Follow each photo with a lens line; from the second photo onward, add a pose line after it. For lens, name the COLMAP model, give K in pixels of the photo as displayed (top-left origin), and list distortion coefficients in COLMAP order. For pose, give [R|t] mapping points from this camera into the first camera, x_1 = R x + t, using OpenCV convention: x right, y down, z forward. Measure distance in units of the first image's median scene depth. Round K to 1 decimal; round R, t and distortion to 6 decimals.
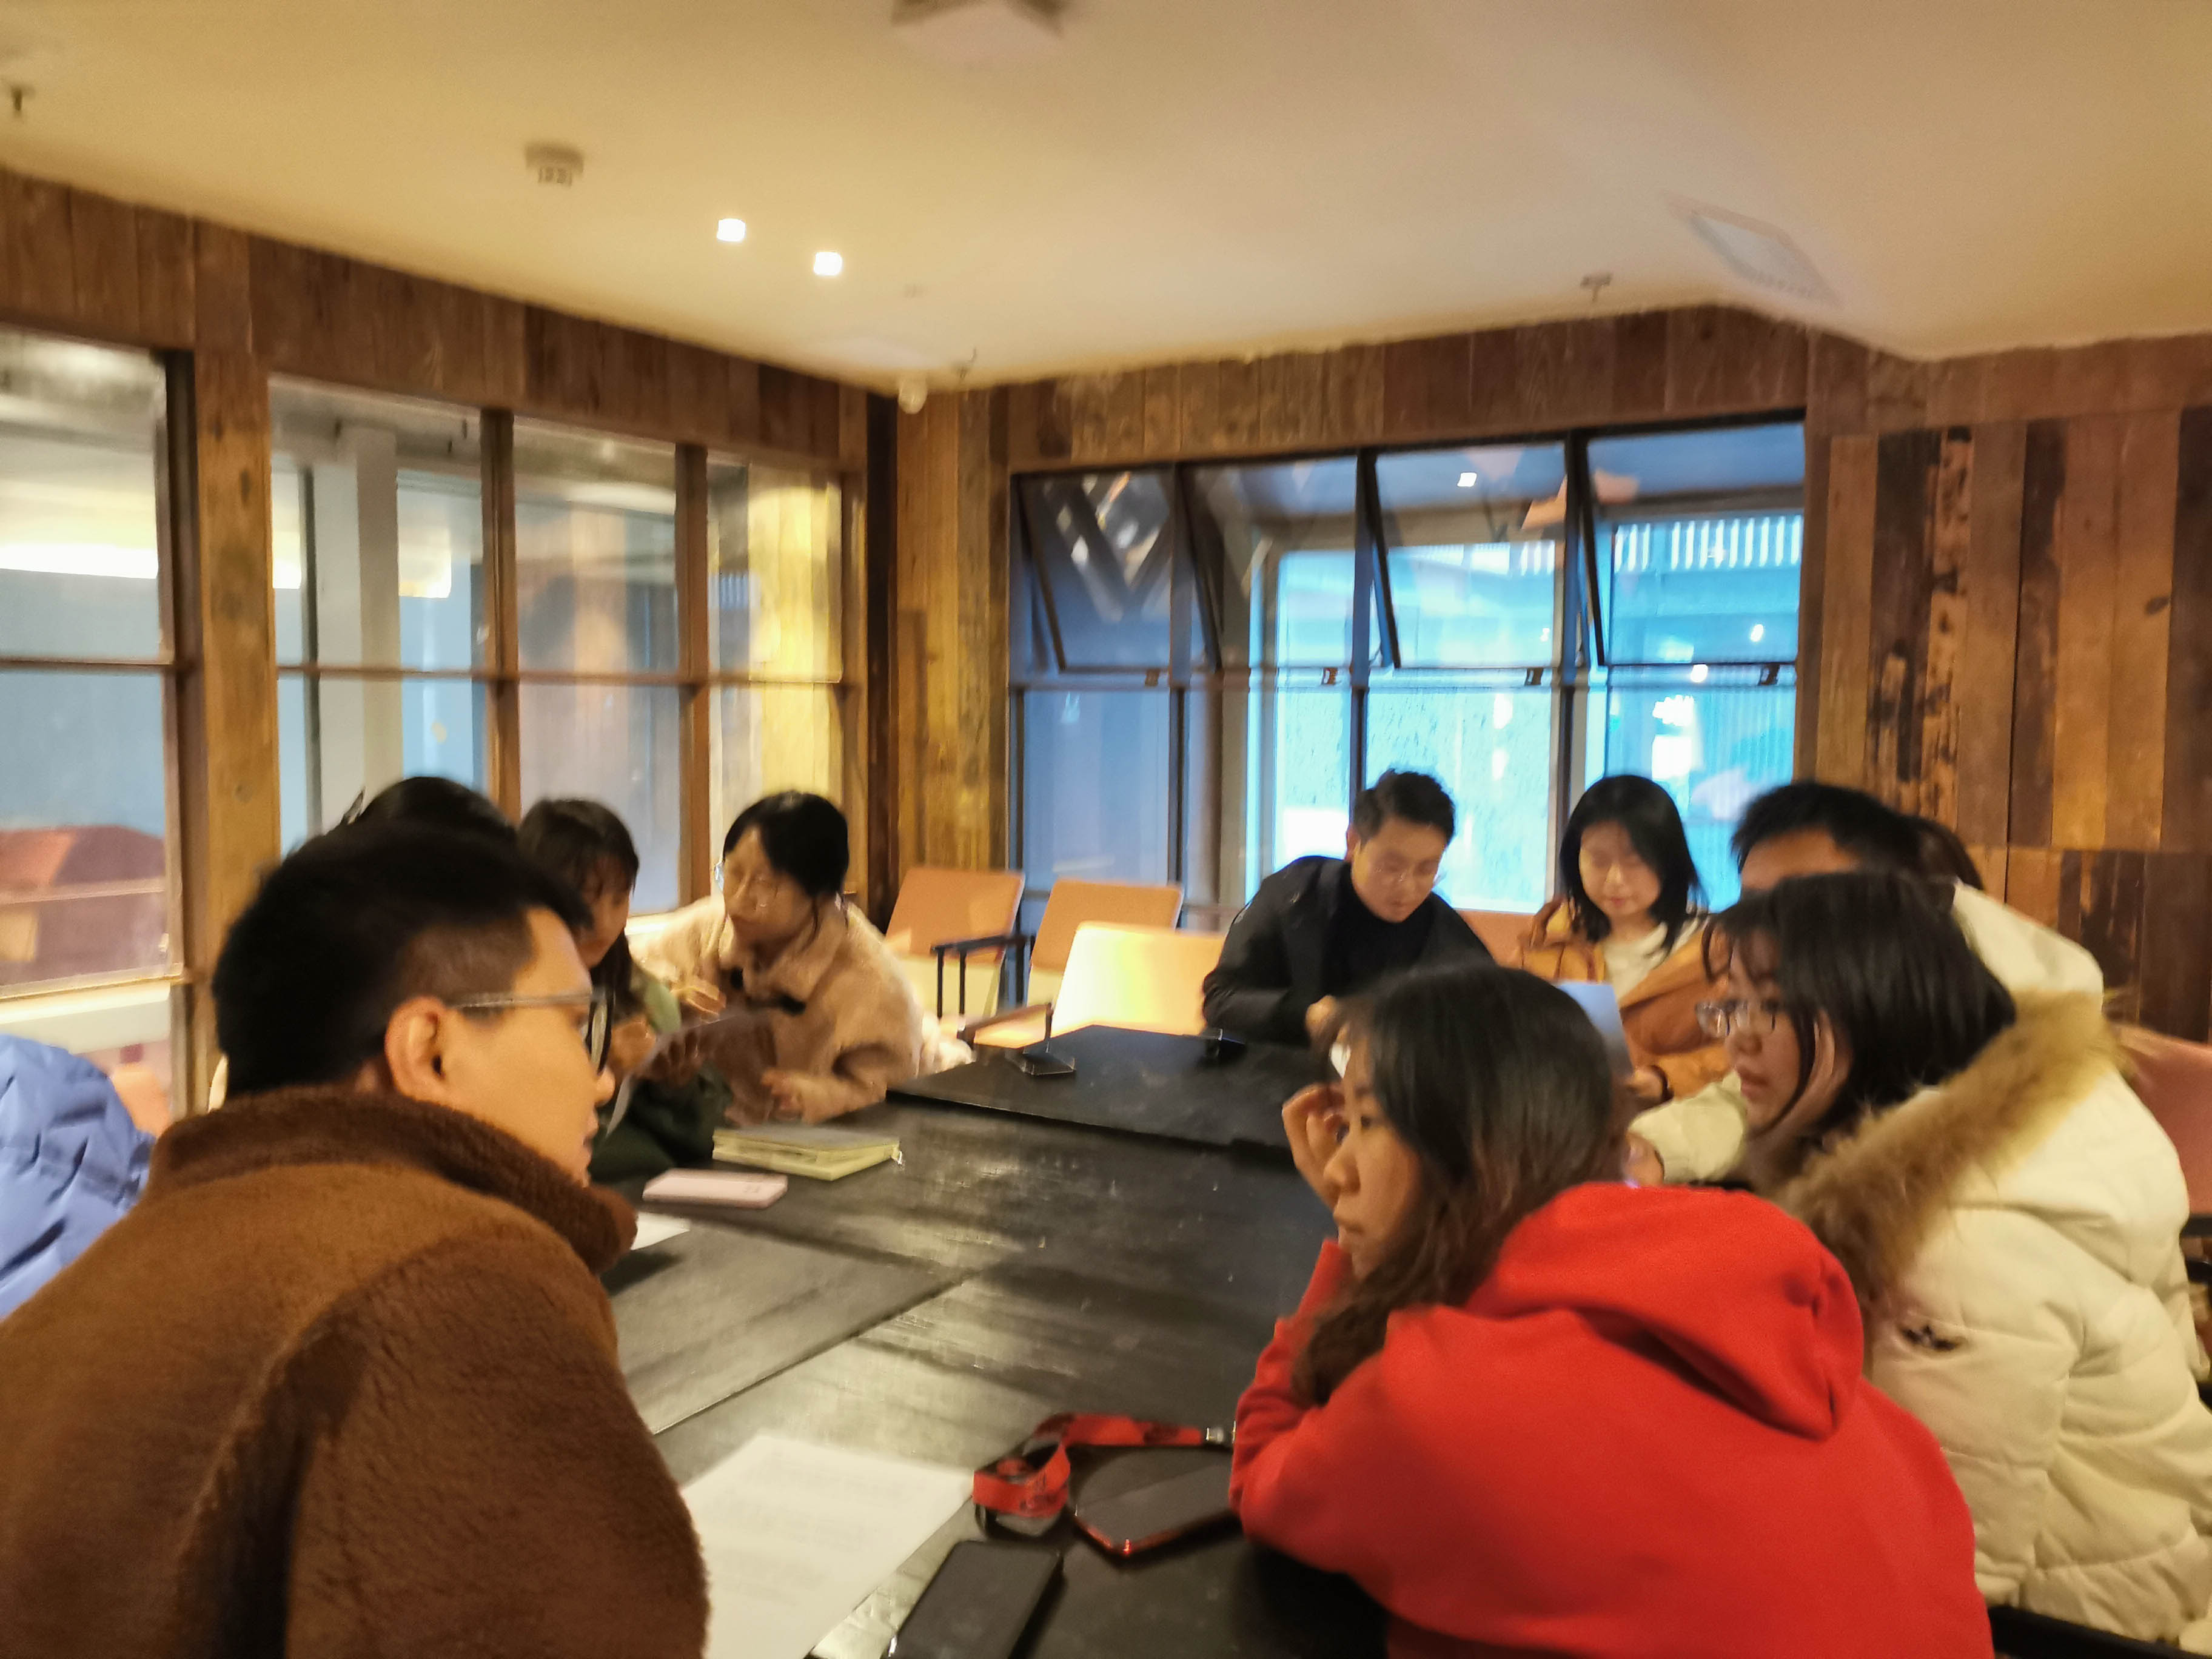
lens RADIAL K [[1723.1, 0, 1088.2], [0, 1723.1, 816.0], [0, 0, 1]] dist [0.035532, -0.006300]
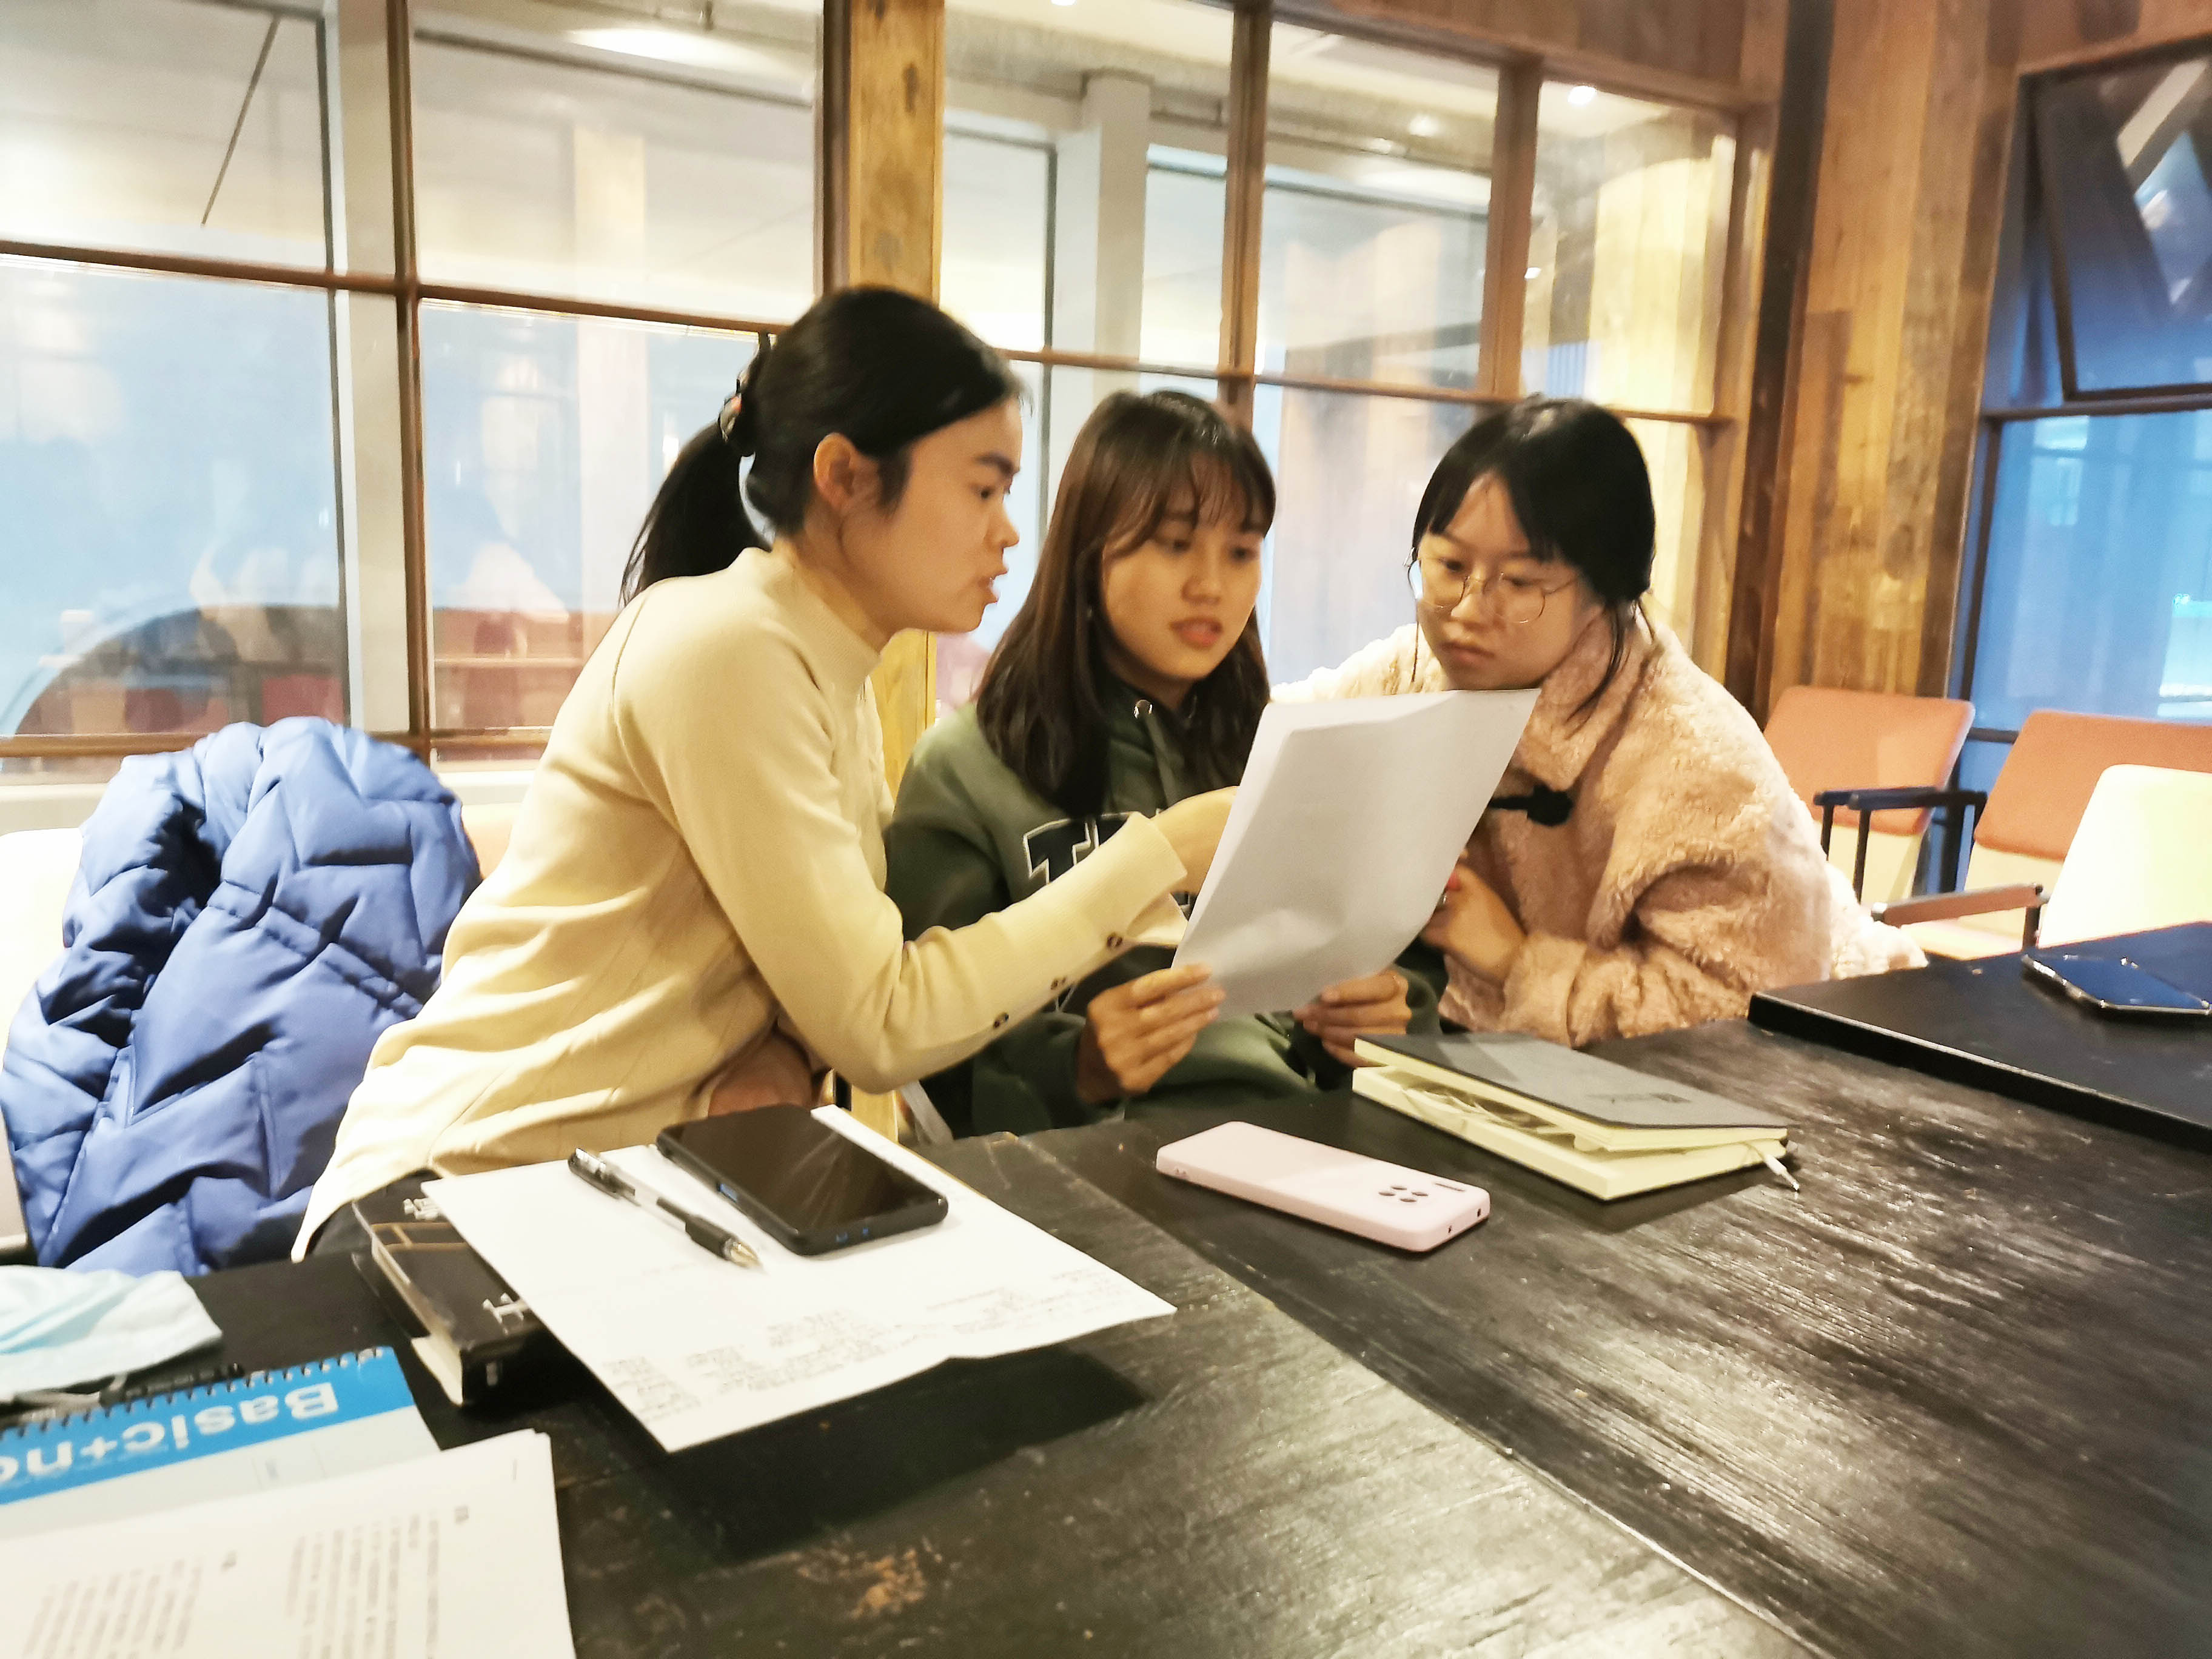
lens RADIAL K [[1723.1, 0, 1088.2], [0, 1723.1, 816.0], [0, 0, 1]] dist [0.035532, -0.006300]
pose [[0.887456, 0.091059, -0.451808, -0.037326], [-0.057970, 0.994557, 0.086580, 0.042905], [0.457233, -0.050644, 0.887904, 0.273562]]
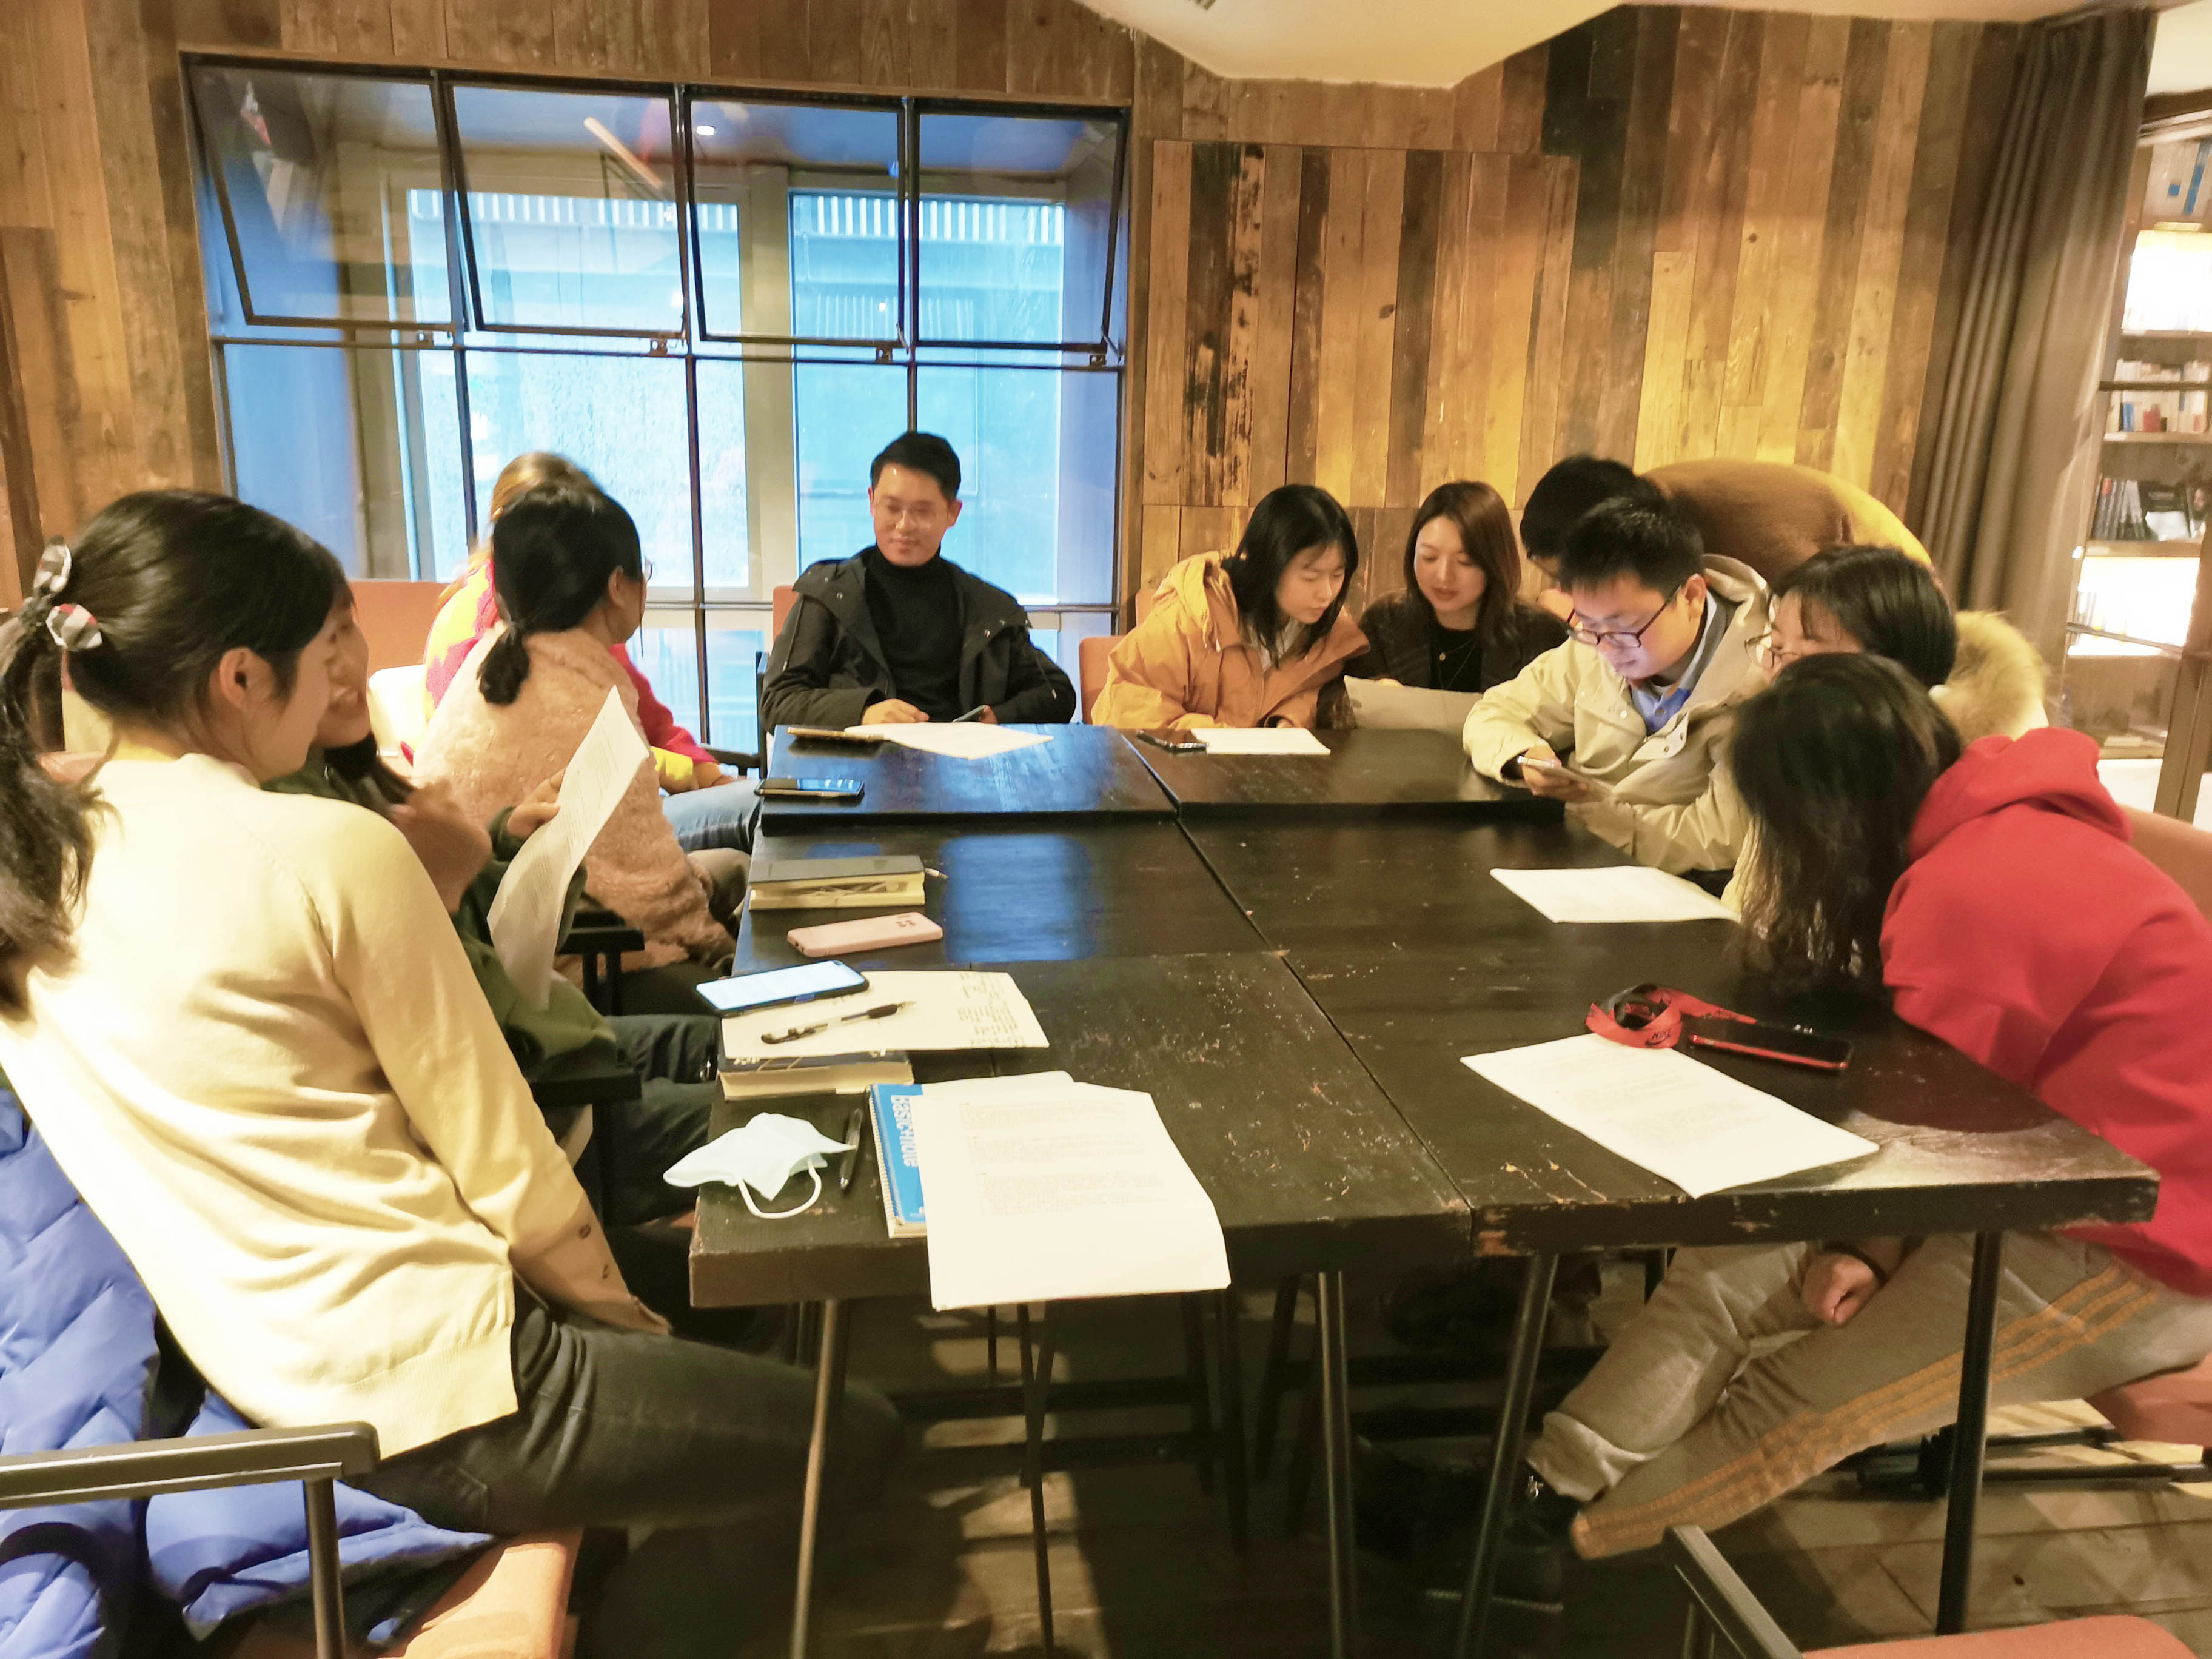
lens RADIAL K [[1723.1, 0, 1088.2], [0, 1723.1, 816.0], [0, 0, 1]] dist [0.035532, -0.006300]
pose [[0.751564, -0.145221, 0.643477, -0.321909], [0.023802, 0.980802, 0.193549, -0.006735], [-0.659231, -0.130149, 0.740592, 0.121193]]
